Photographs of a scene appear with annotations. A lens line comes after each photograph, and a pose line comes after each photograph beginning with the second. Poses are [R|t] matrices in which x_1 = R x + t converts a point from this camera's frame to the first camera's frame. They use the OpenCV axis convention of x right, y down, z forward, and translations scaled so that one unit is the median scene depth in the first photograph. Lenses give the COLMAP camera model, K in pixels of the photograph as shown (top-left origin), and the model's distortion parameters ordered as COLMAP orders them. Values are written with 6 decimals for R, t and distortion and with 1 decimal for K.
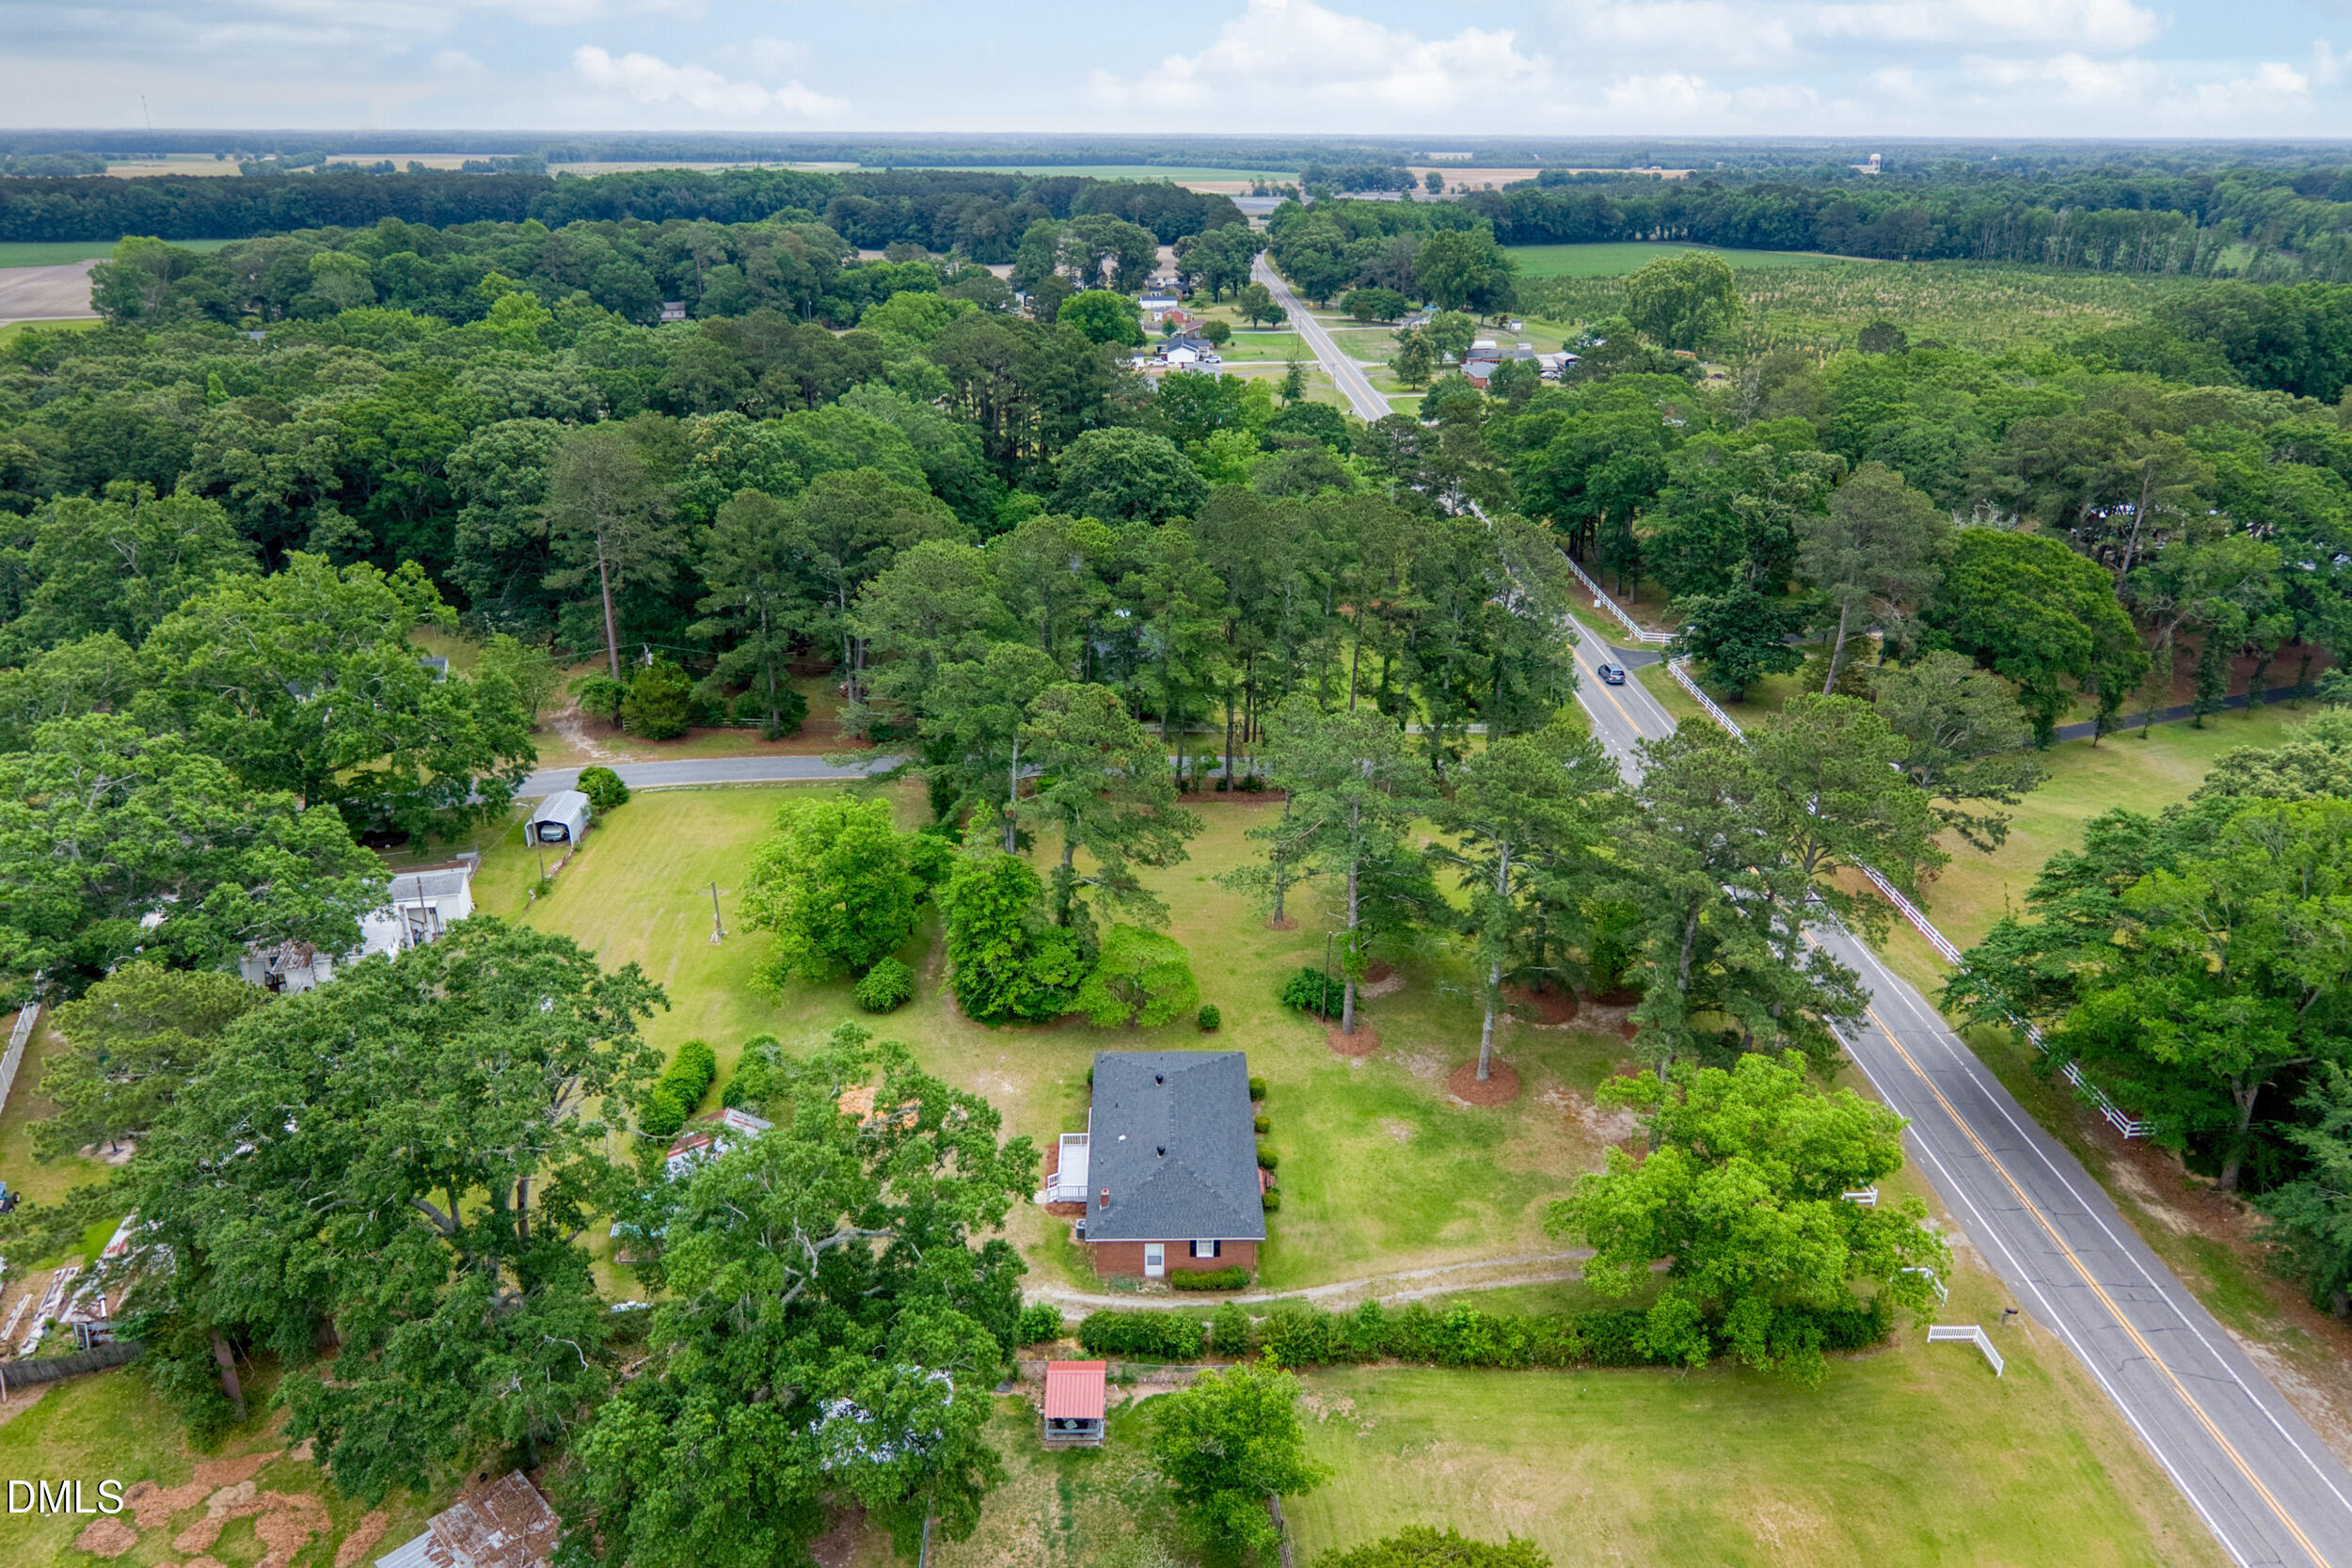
lens RADIAL K [[1552.5, 0, 1195.9], [0, 1552.5, 772.3], [0, 0, 1]] dist [0.069751, -0.008686]
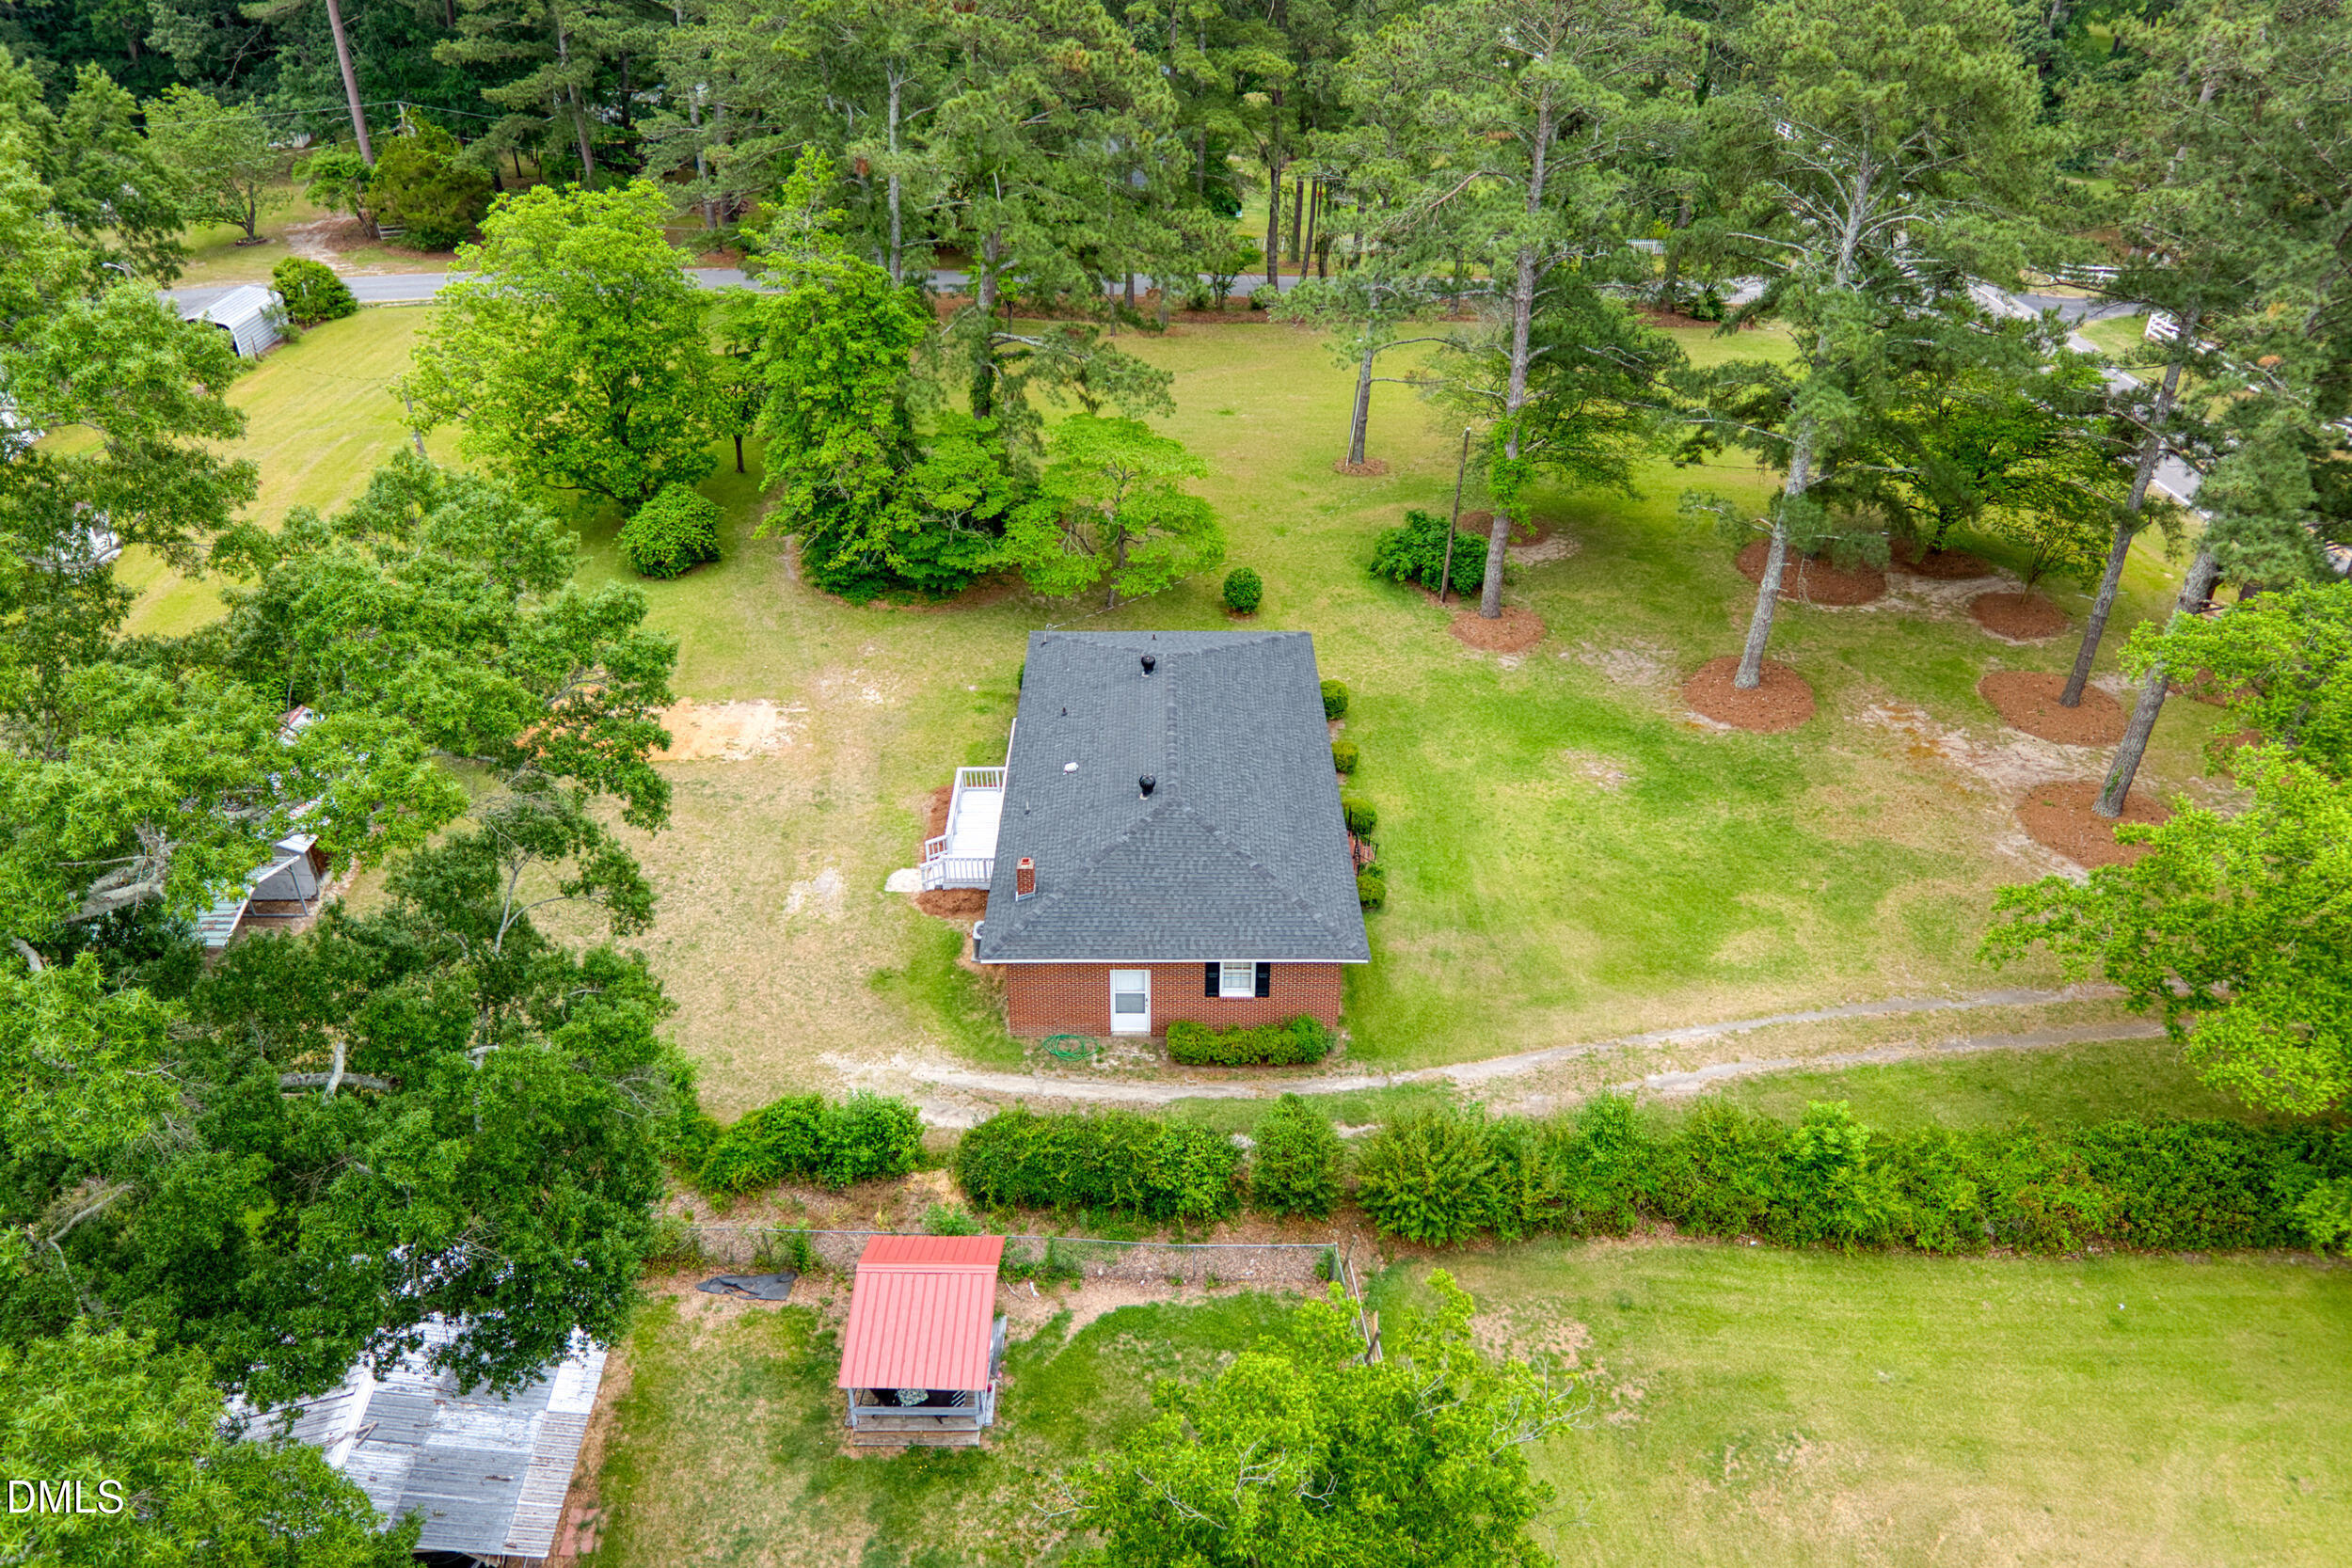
lens RADIAL K [[1552.5, 0, 1178.3], [0, 1552.5, 759.7], [0, 0, 1]] dist [0.069751, -0.008686]
pose [[0.999697, 0.004659, -0.024161, -0.000981], [-0.000808, 0.987600, 0.156989, 0.163731], [0.024593, -0.156922, 0.987305, 0.542731]]
